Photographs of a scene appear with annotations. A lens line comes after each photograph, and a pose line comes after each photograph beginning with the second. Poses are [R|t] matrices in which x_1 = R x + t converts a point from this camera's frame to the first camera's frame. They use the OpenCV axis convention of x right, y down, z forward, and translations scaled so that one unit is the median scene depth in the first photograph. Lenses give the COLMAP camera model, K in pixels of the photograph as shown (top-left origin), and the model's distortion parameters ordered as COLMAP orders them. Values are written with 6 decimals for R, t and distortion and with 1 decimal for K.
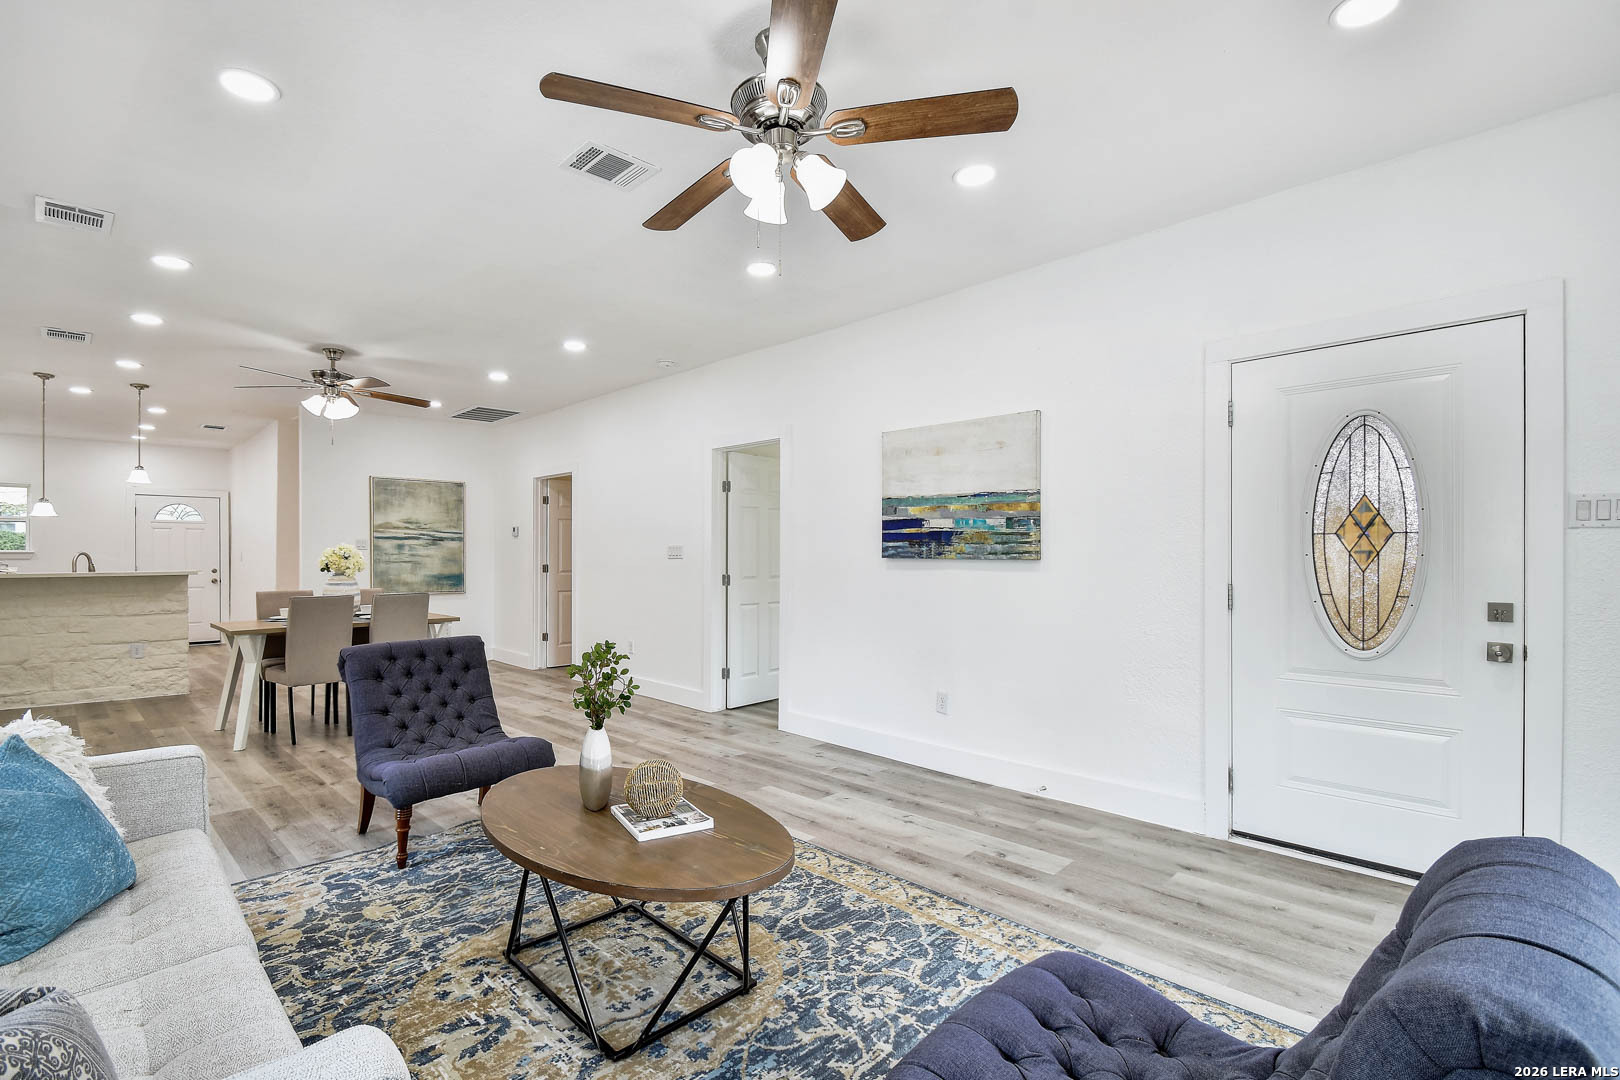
lens RADIAL K [[740.2, 0, 808.6], [0, 740.2, 552.1], [0, 0, 1]] dist [0.014764, -0.016601]
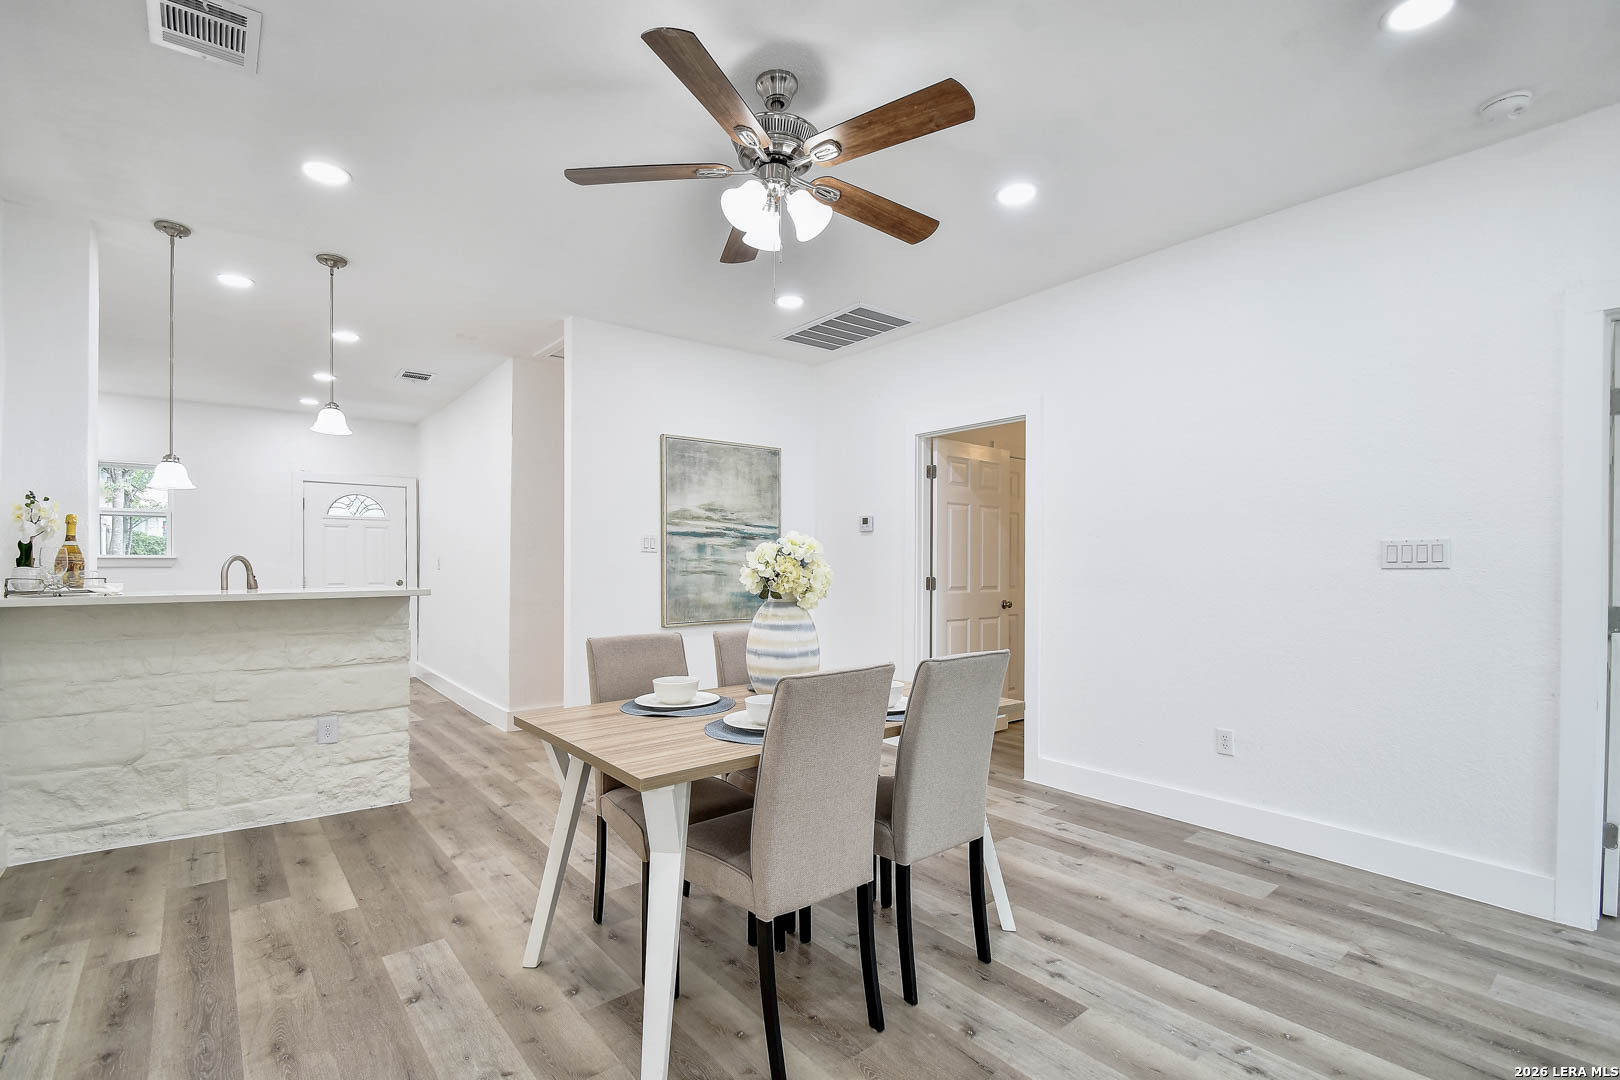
lens RADIAL K [[727.4, 0, 817.8], [0, 727.4, 559.0], [0, 0, 1]] dist [0.009455, -0.014829]
pose [[0.994459, -0.000170, -0.105127, -0.701012], [0.000109, 1.000000, -0.000586, 0.004586], [0.105127, 0.000572, 0.994459, 0.716704]]
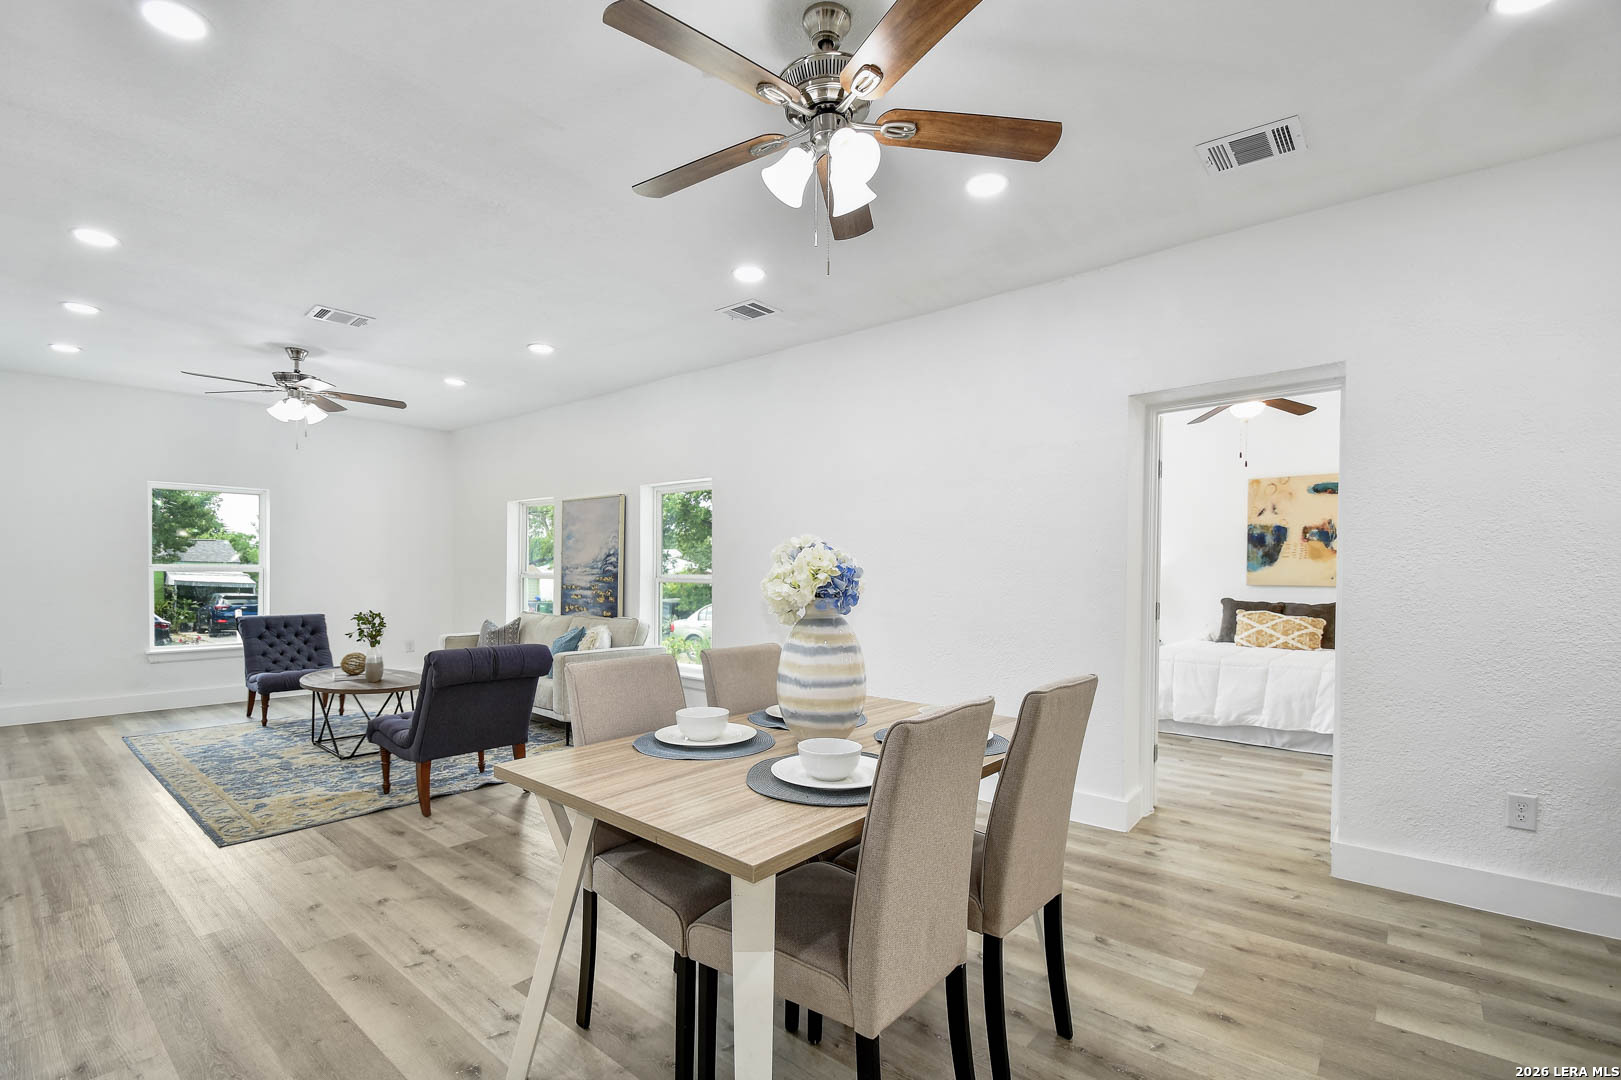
lens RADIAL K [[725.3, 0, 812.4], [0, 725.3, 576.5], [0, 0, 1]] dist [0.011388, -0.015428]
pose [[-0.997667, -0.004860, -0.068095, -0.747753], [-0.005226, 0.999973, 0.005200, 0.006172], [0.068067, 0.005544, -0.997665, 1.687527]]
